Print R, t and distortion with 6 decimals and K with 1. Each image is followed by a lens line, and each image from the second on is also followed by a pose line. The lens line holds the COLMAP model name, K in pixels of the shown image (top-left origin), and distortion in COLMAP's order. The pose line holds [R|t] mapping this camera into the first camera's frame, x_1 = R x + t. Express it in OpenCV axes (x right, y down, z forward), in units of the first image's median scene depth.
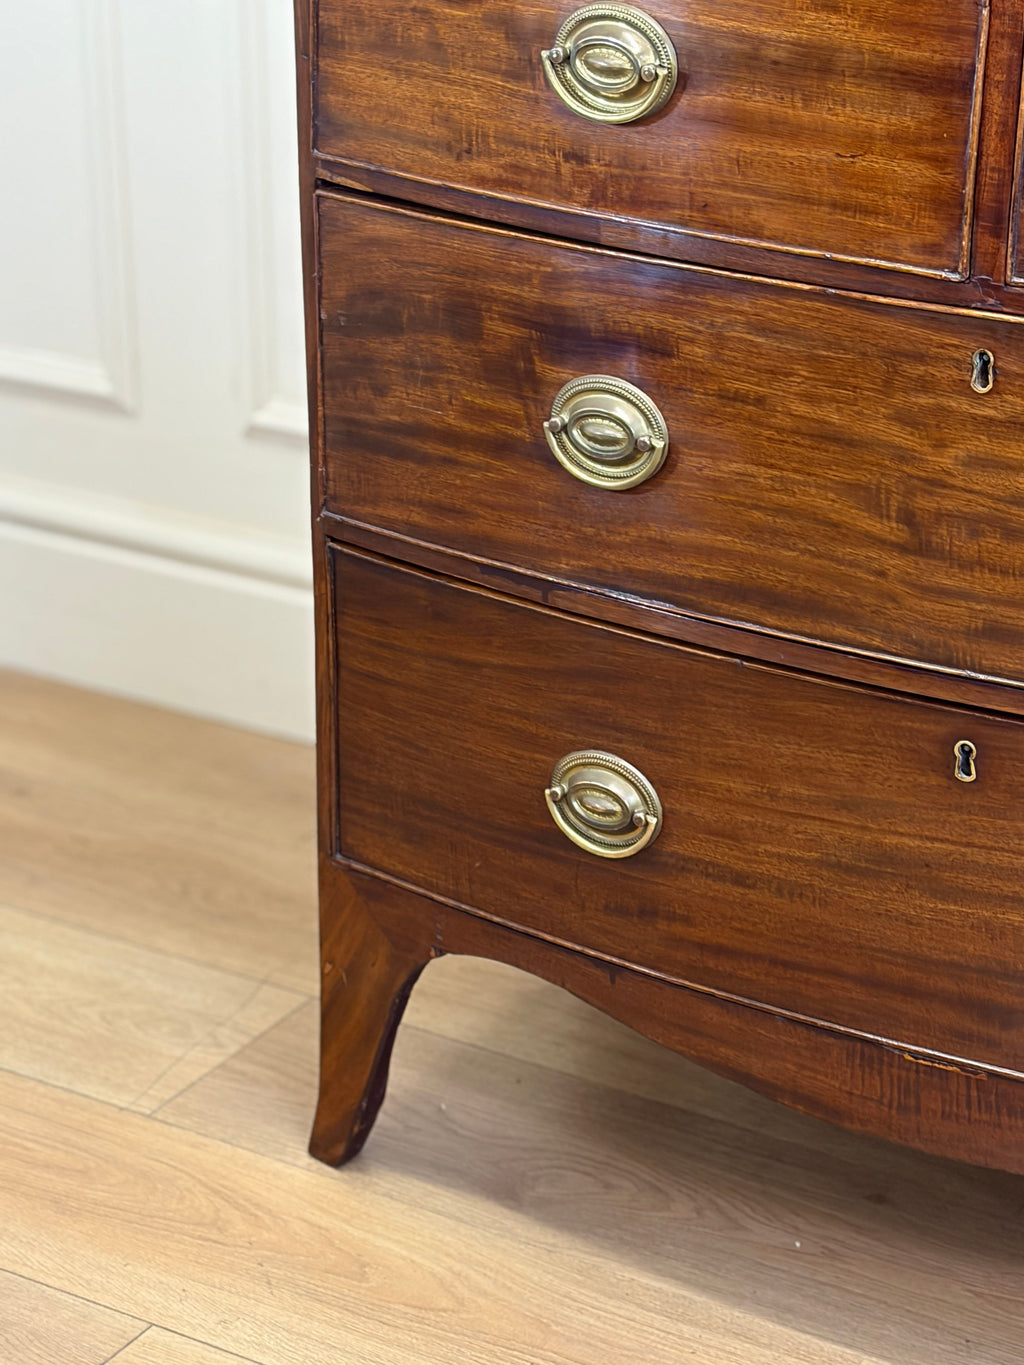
lens RADIAL K [[3162.3, 0, 483.5], [0, 3162.3, 658.3], [0, 0, 1]] dist [0.179807, 0.000000]
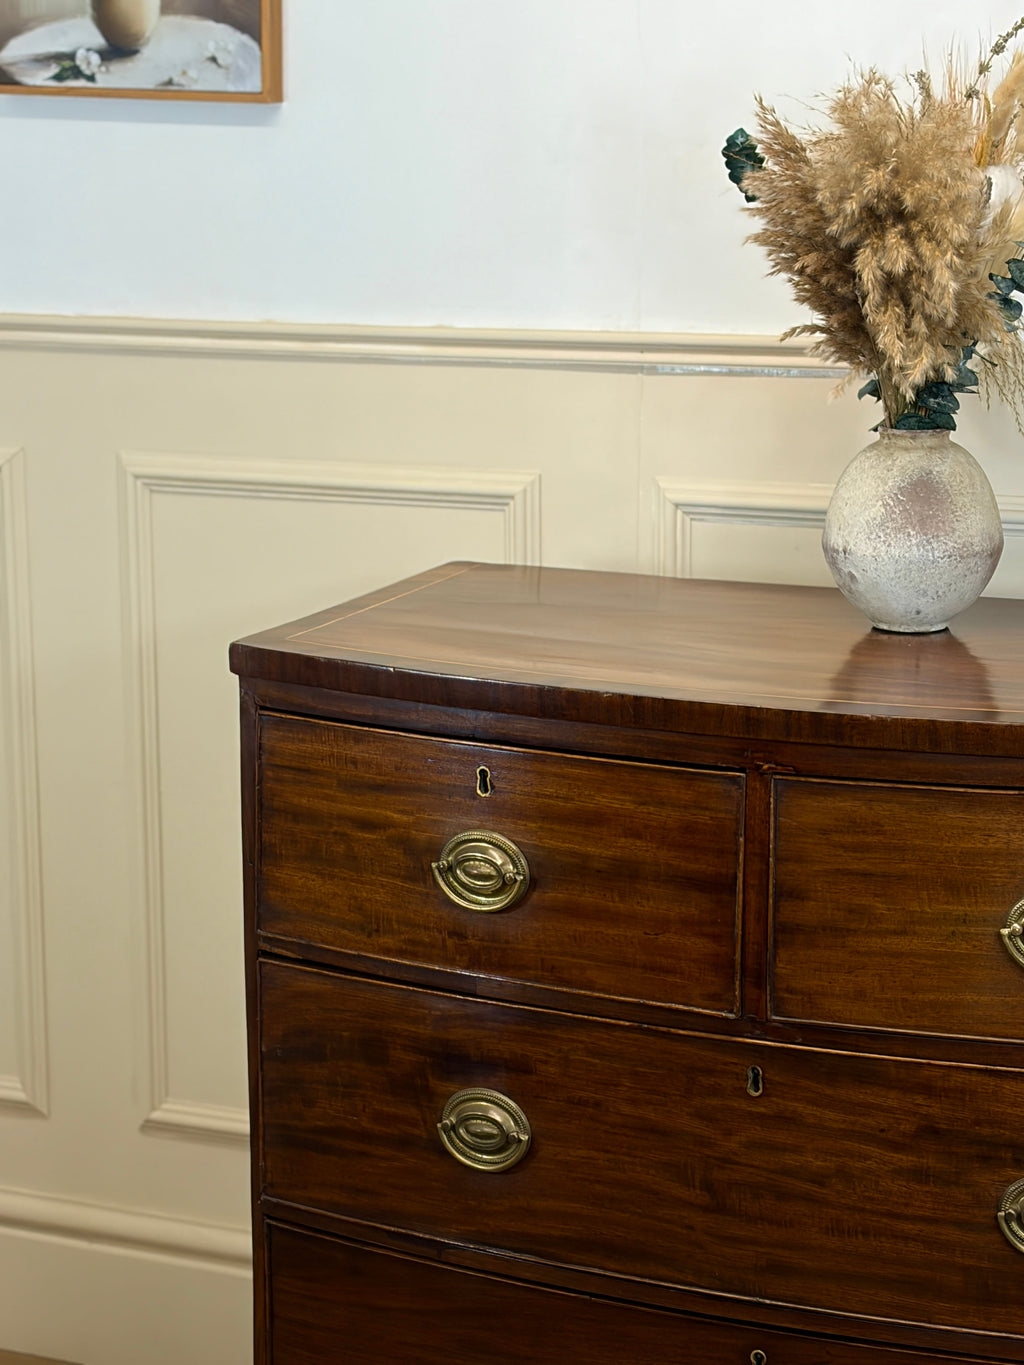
lens RADIAL K [[3162.3, 0, 434.8], [0, 3162.3, 635.4], [0, 0, 1]] dist [0.179807, 0.000000]
pose [[0.995476, -0.023345, 0.092101, -0.107325], [0.042163, 0.977216, -0.208018, 0.005289], [-0.085146, 0.210960, 0.973779, -0.401020]]
